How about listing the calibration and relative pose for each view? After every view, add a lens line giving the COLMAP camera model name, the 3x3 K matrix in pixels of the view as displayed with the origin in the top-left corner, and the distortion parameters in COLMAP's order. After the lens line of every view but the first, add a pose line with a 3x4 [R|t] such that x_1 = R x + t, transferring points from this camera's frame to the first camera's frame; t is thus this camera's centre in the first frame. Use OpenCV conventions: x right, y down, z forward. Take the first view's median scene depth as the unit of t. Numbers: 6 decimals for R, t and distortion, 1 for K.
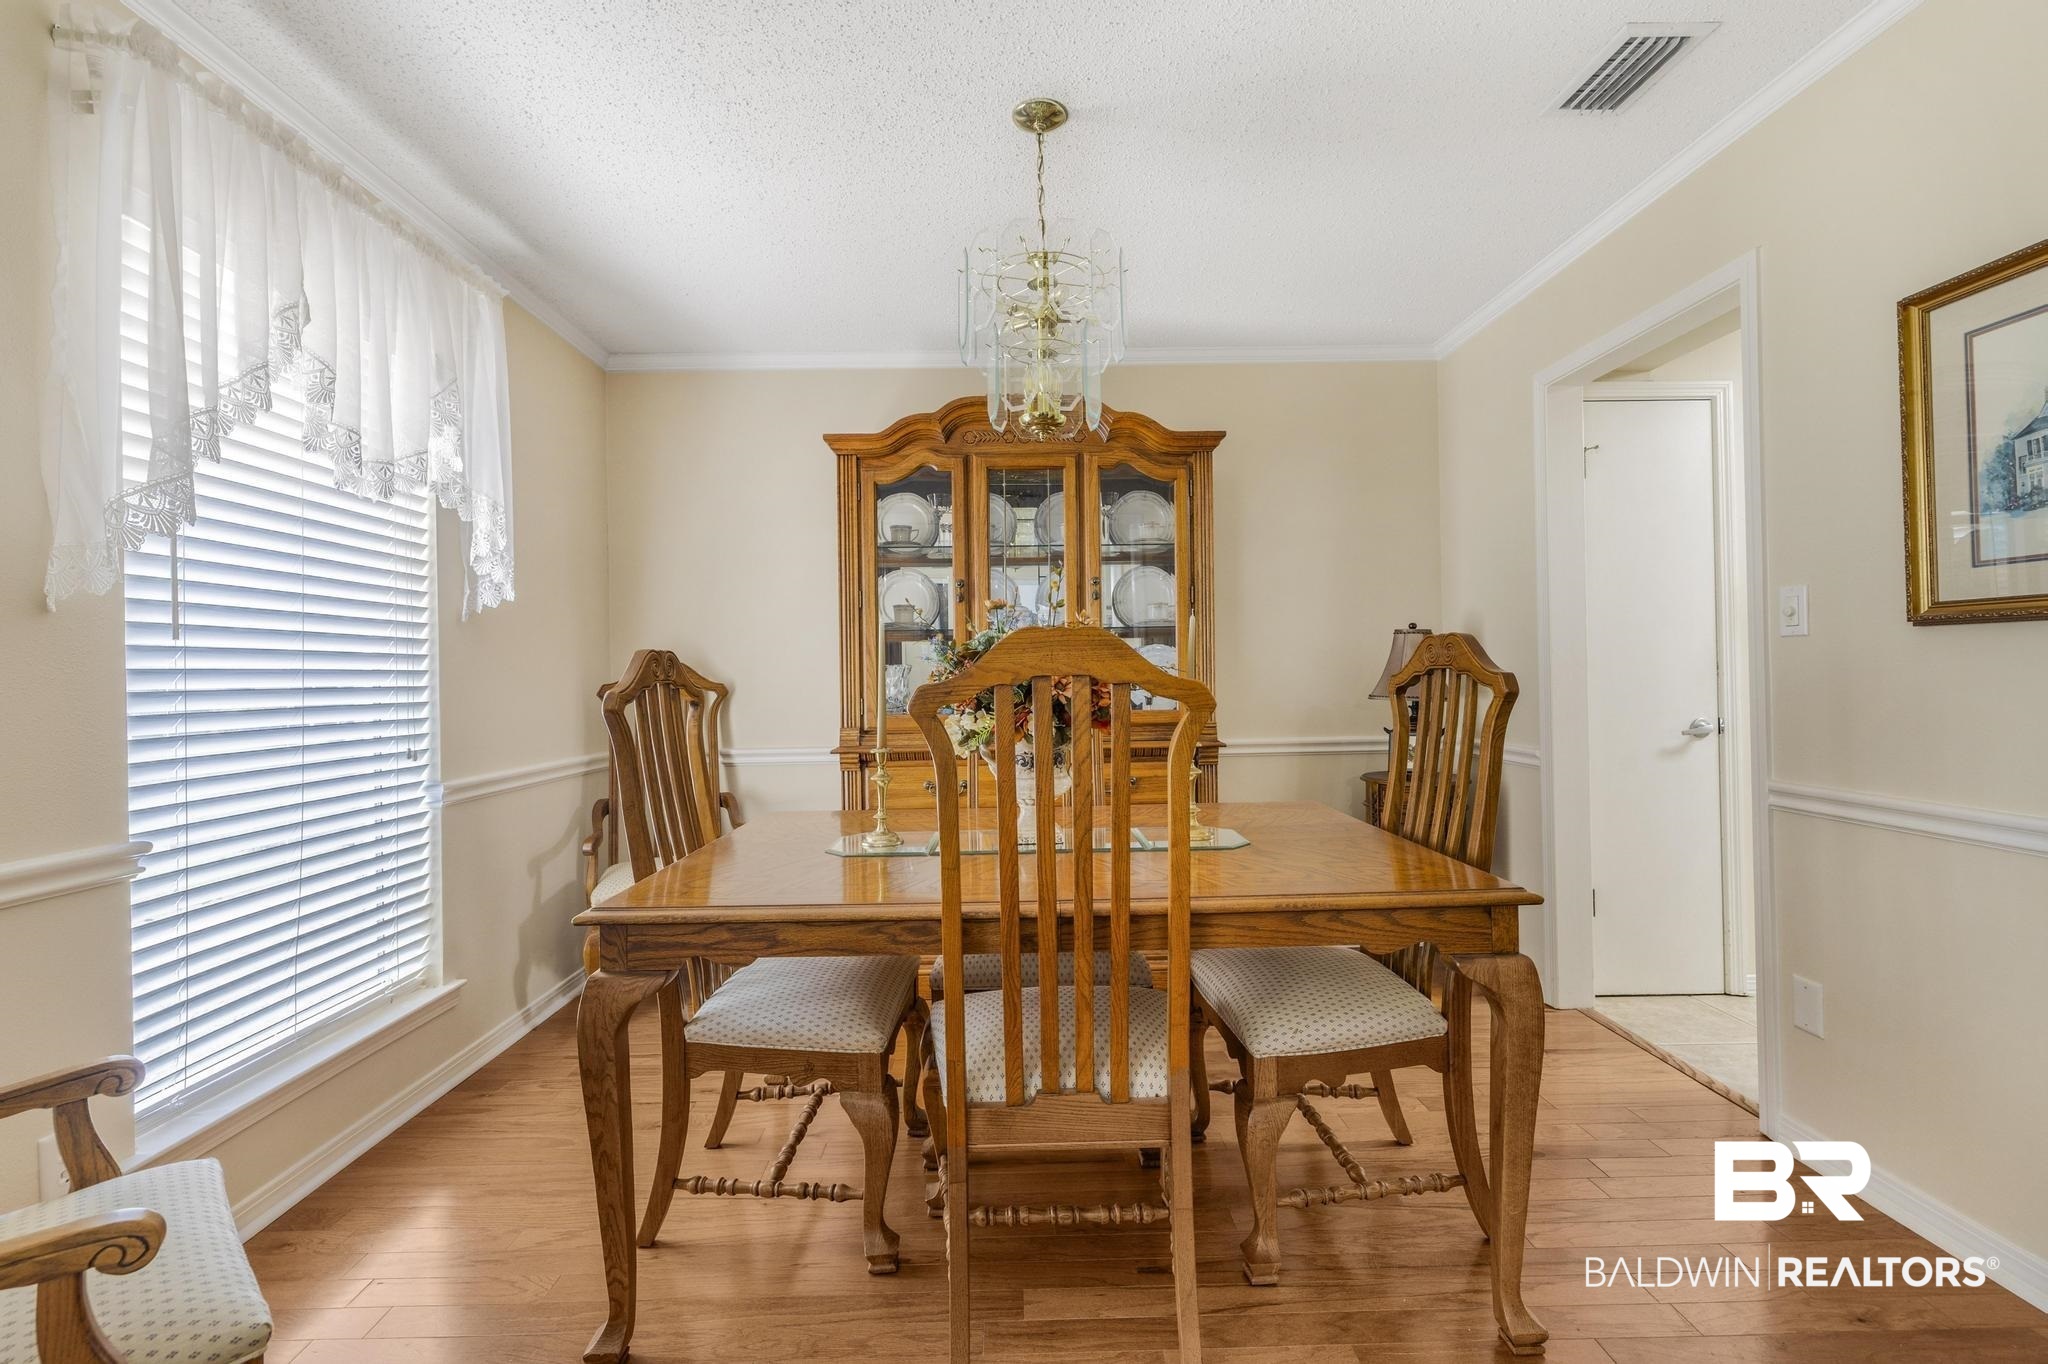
lens RADIAL K [[879.4, 0, 1020.4], [0, 879.4, 674.8], [0, 0, 1]] dist [0.000920, 0.000414]
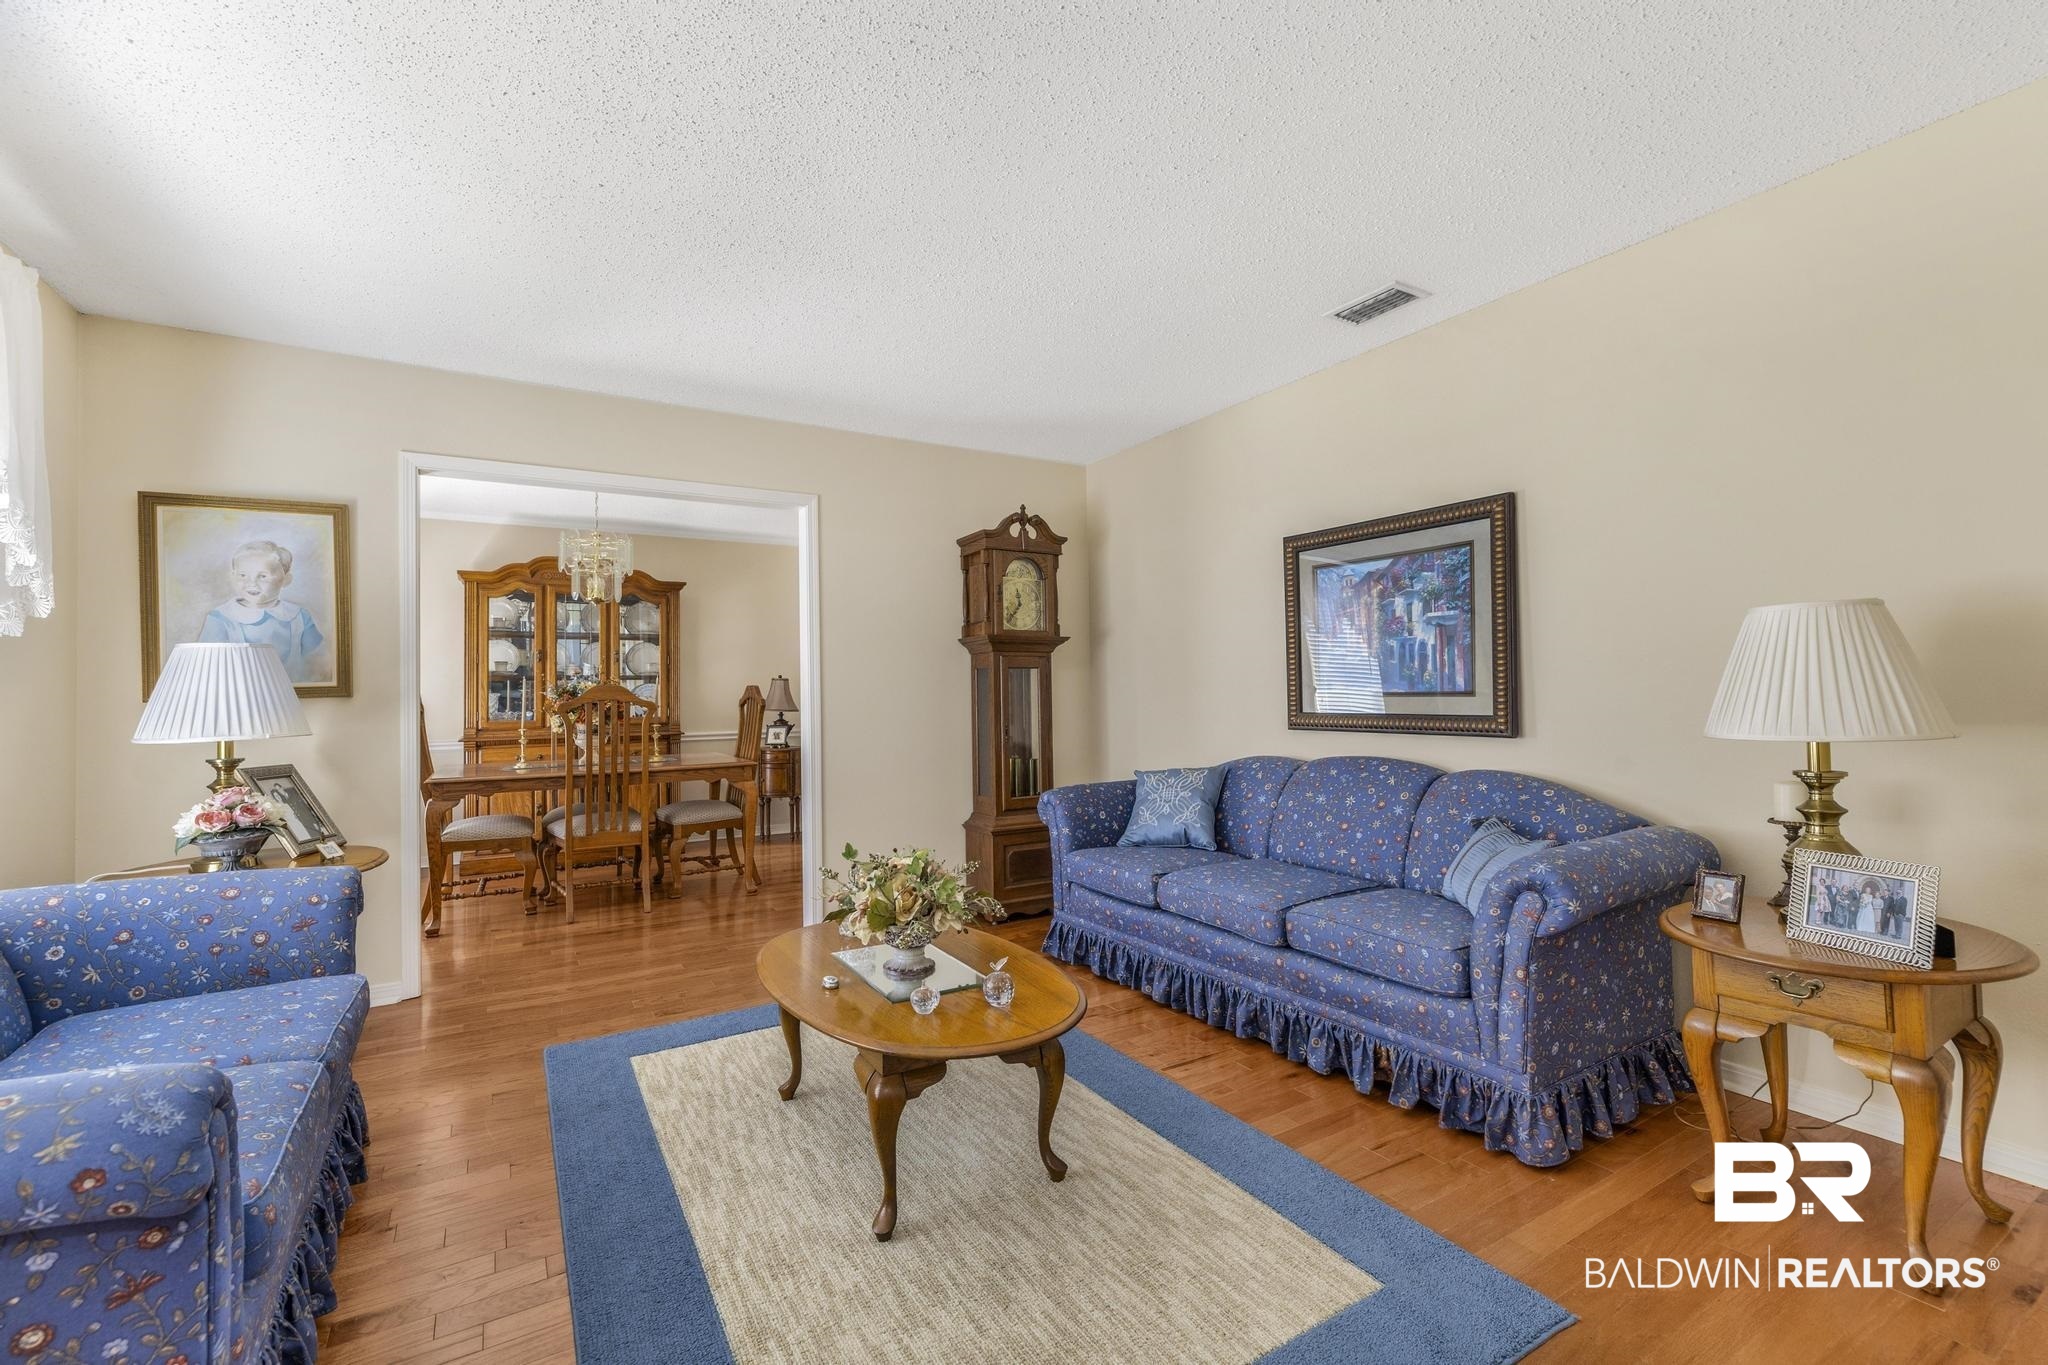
lens RADIAL K [[879.4, 0, 1022.3], [0, 879.4, 681.2], [0, 0, 1]] dist [0.000920, 0.000414]
pose [[0.867072, 0.007648, 0.498125, -0.112698], [-0.002149, 0.999930, -0.011612, -0.017664], [-0.498179, 0.008999, 0.867027, -1.207127]]
